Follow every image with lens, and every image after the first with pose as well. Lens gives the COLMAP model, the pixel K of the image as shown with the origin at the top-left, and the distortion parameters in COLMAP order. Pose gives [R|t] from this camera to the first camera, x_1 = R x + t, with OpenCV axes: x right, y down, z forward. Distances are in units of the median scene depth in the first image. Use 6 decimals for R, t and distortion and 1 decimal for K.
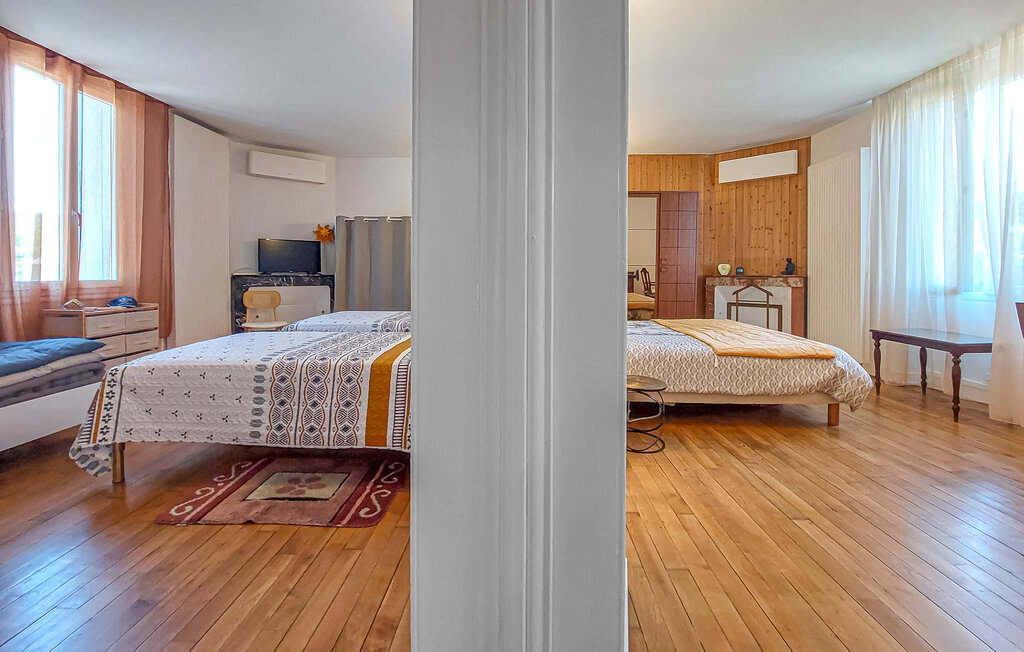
lens RADIAL K [[411.7, 0, 509.1], [0, 411.7, 275.7], [0, 0, 1]] dist [-0.015807, -0.000378]
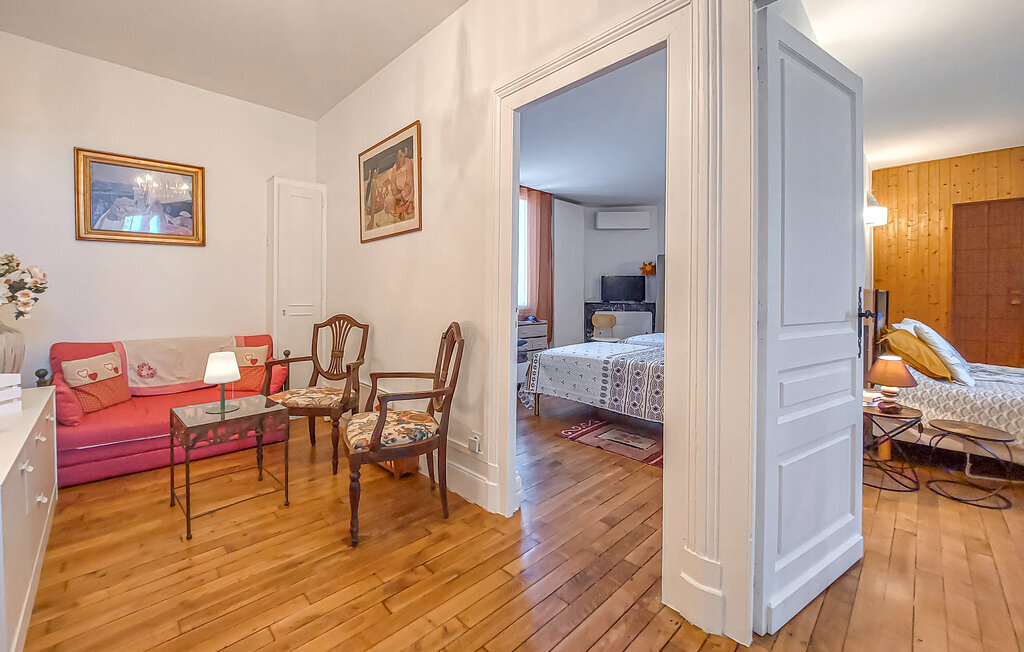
lens RADIAL K [[405.9, 0, 513.1], [0, 405.9, 298.7], [0, 0, 1]] dist [-0.001262, -0.000107]
pose [[0.729516, 0.007745, -0.683920, 0.237290], [-0.010744, 0.999942, -0.000137, -0.026627], [0.683879, 0.007448, 0.729557, -0.453381]]
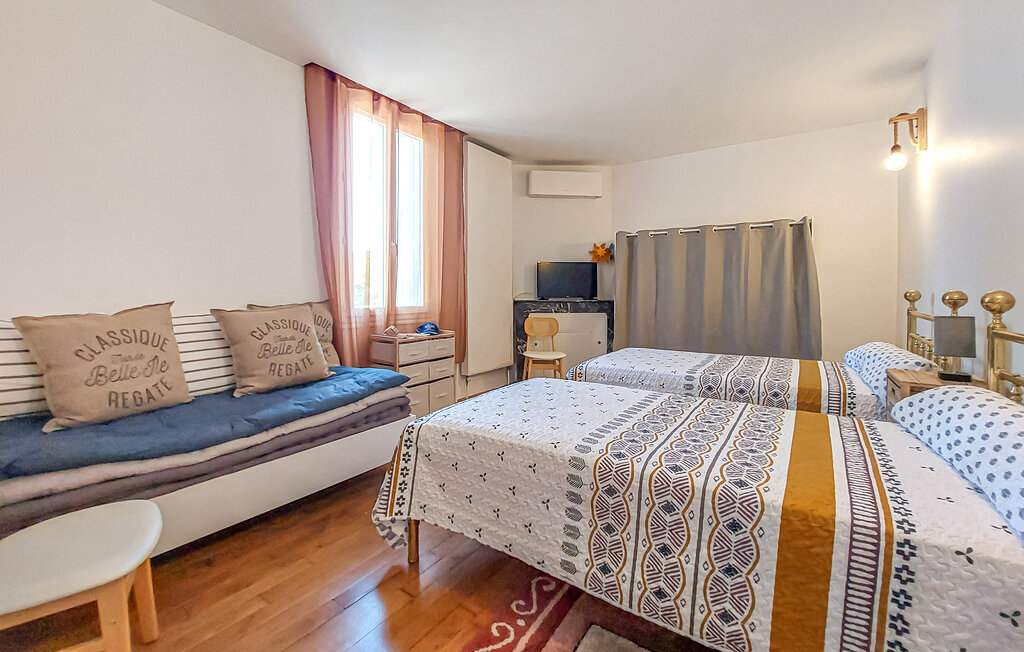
lens RADIAL K [[405.9, 0, 513.1], [0, 405.9, 298.7], [0, 0, 1]] dist [-0.001262, -0.000107]
pose [[0.840955, 0.012776, -0.540955, -0.348586], [-0.007004, 0.999894, 0.012727, -0.040250], [0.541061, -0.006914, 0.840955, 0.410826]]
